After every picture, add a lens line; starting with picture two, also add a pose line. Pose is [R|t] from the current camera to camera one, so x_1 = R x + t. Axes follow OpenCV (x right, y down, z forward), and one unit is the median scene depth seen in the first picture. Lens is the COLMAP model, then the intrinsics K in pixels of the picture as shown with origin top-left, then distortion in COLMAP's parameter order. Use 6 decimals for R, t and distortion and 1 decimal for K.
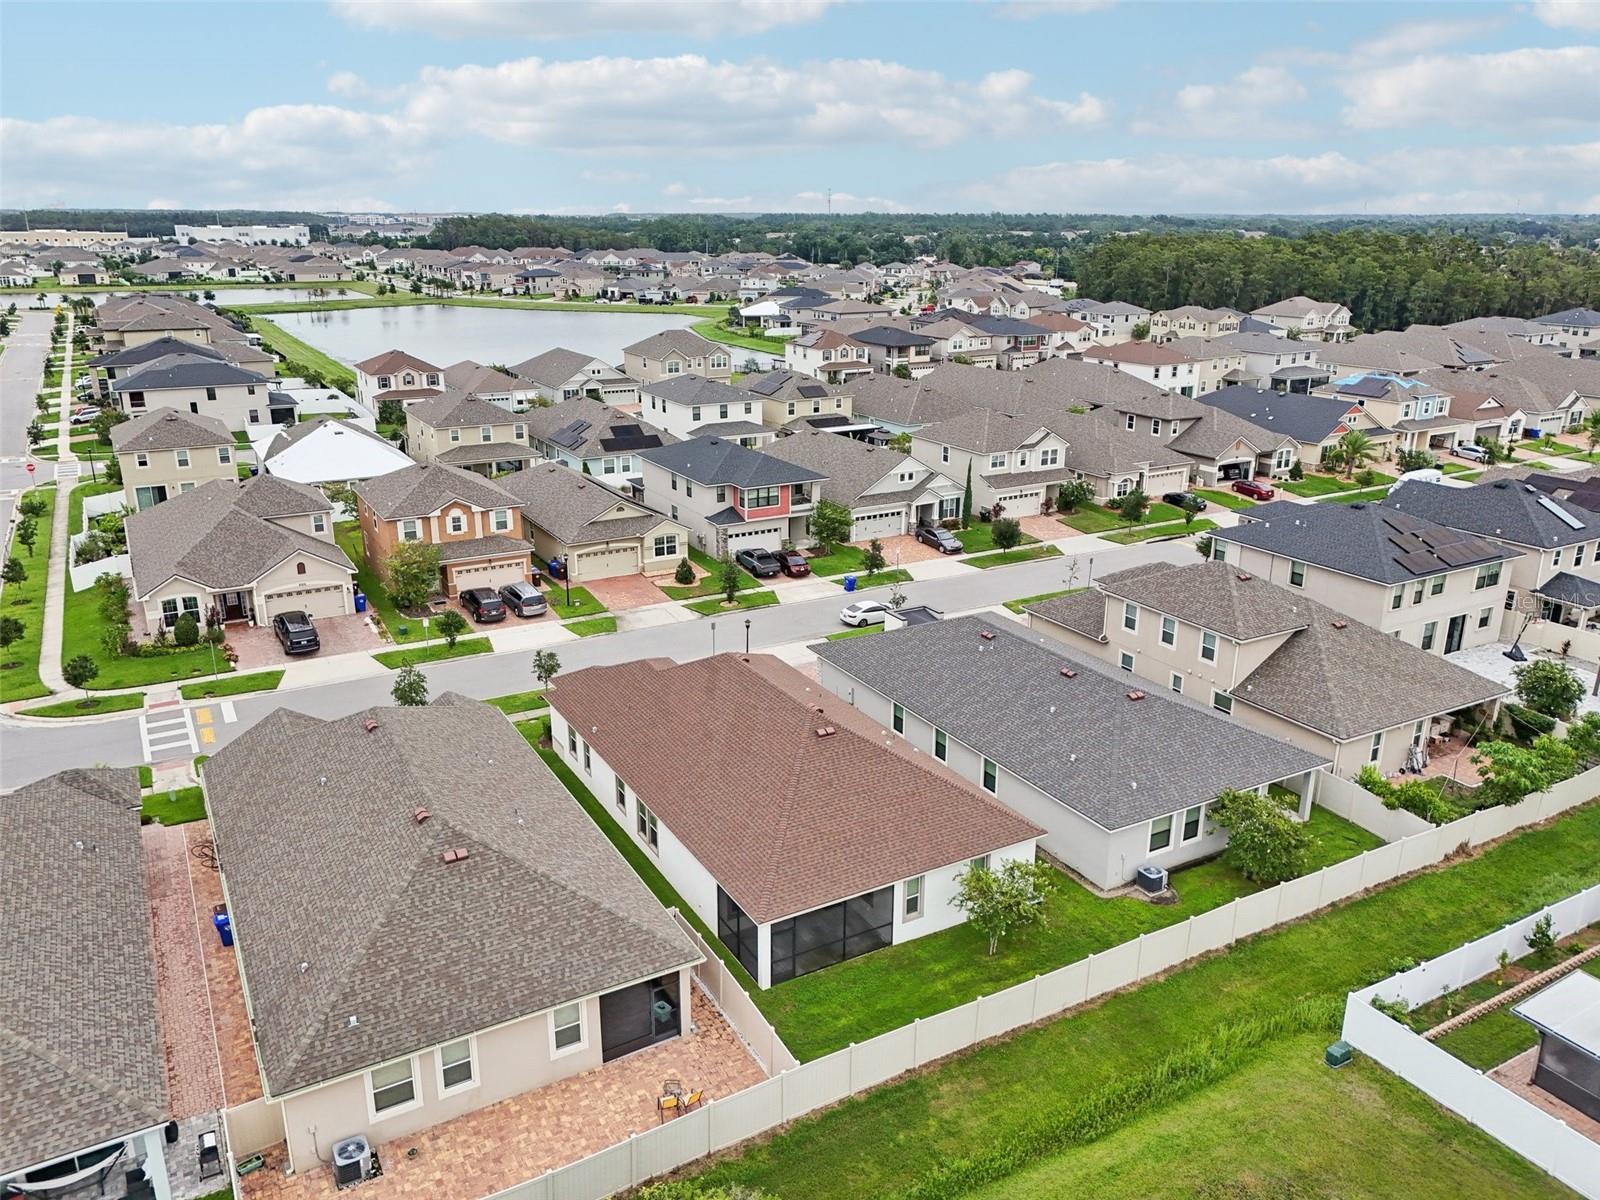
lens RADIAL K [[1192.9, 0, 800.0], [0, 1192.9, 600.0], [0, 0, 1]] dist [0.078678, -0.102356]
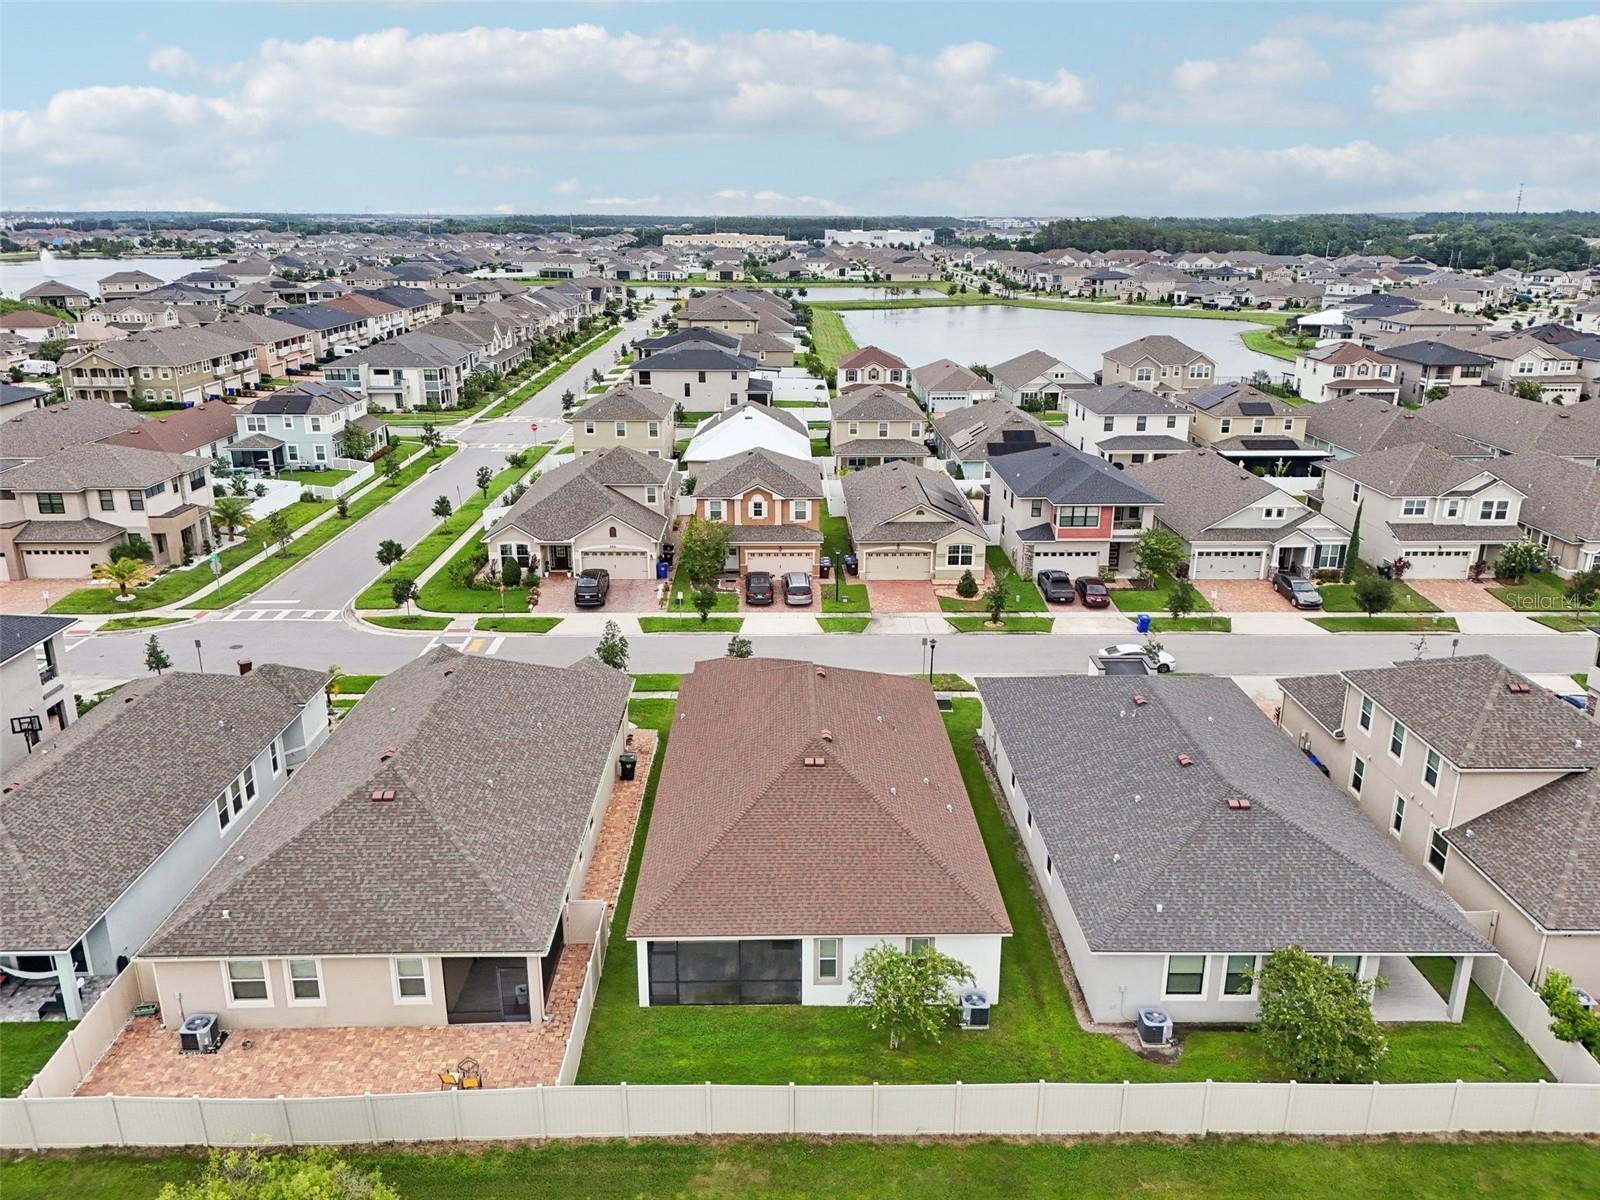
lens RADIAL K [[1183.0, 0, 795.4], [0, 1183.0, 632.0], [0, 0, 1]] dist [0.078558, -0.092590]
pose [[0.875339, 0.158030, -0.456955, 0.215317], [-0.147217, 0.987317, 0.059438, -0.021572], [0.460552, 0.015243, 0.887502, 0.093772]]
